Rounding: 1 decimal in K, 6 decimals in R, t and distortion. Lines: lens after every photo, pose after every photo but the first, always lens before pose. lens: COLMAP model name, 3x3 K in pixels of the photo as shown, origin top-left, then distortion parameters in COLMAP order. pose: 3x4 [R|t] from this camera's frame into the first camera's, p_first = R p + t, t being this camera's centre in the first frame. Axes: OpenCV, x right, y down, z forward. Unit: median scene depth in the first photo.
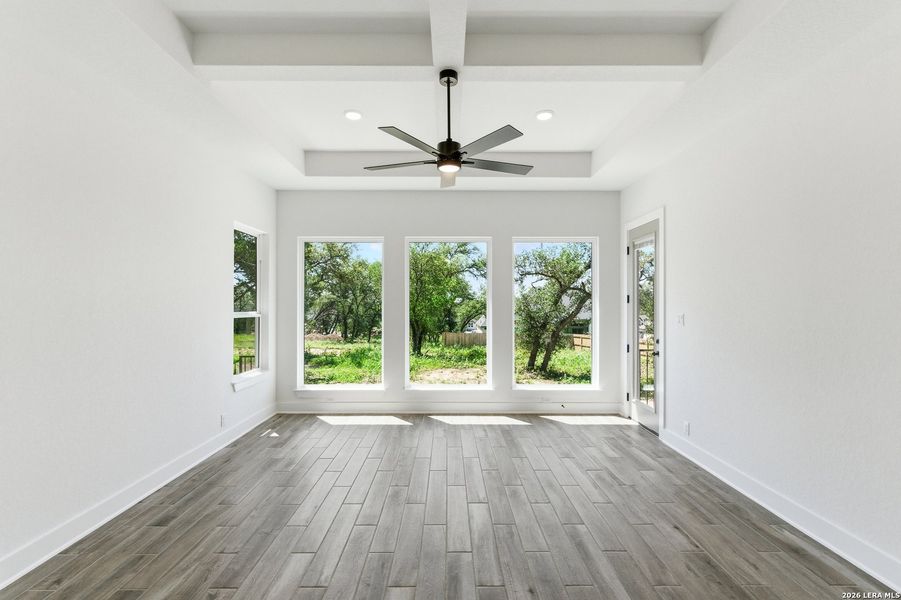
lens RADIAL K [[410.4, 0, 451.3], [0, 410.4, 303.3], [0, 0, 1]] dist [-0.001328, -0.000179]
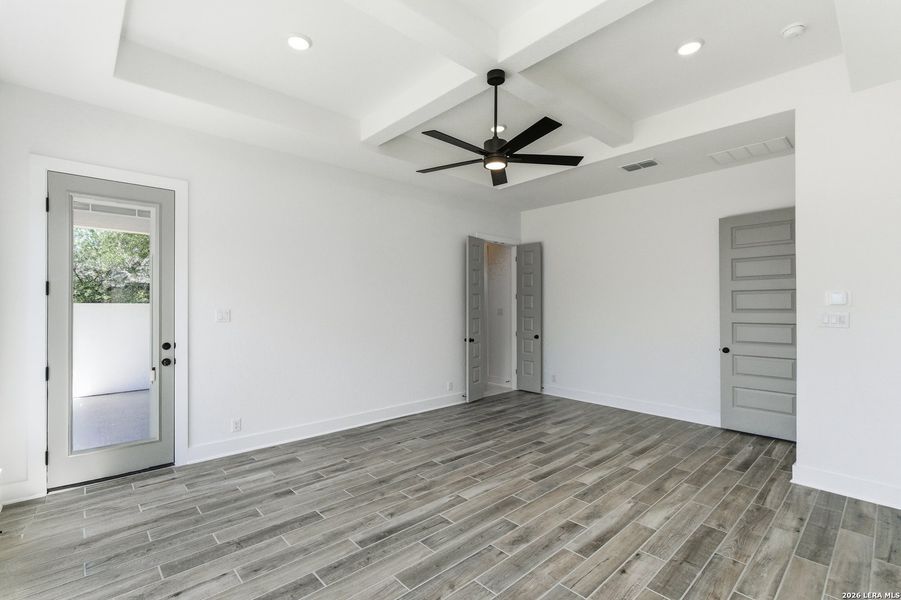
lens RADIAL K [[410.4, 0, 451.3], [0, 410.4, 303.3], [0, 0, 1]] dist [-0.001328, -0.000179]
pose [[-0.672795, 0.002296, 0.739825, -0.591693], [-0.004233, 0.999967, -0.006953, 0.022040], [-0.739817, -0.007810, -0.672763, 1.529514]]
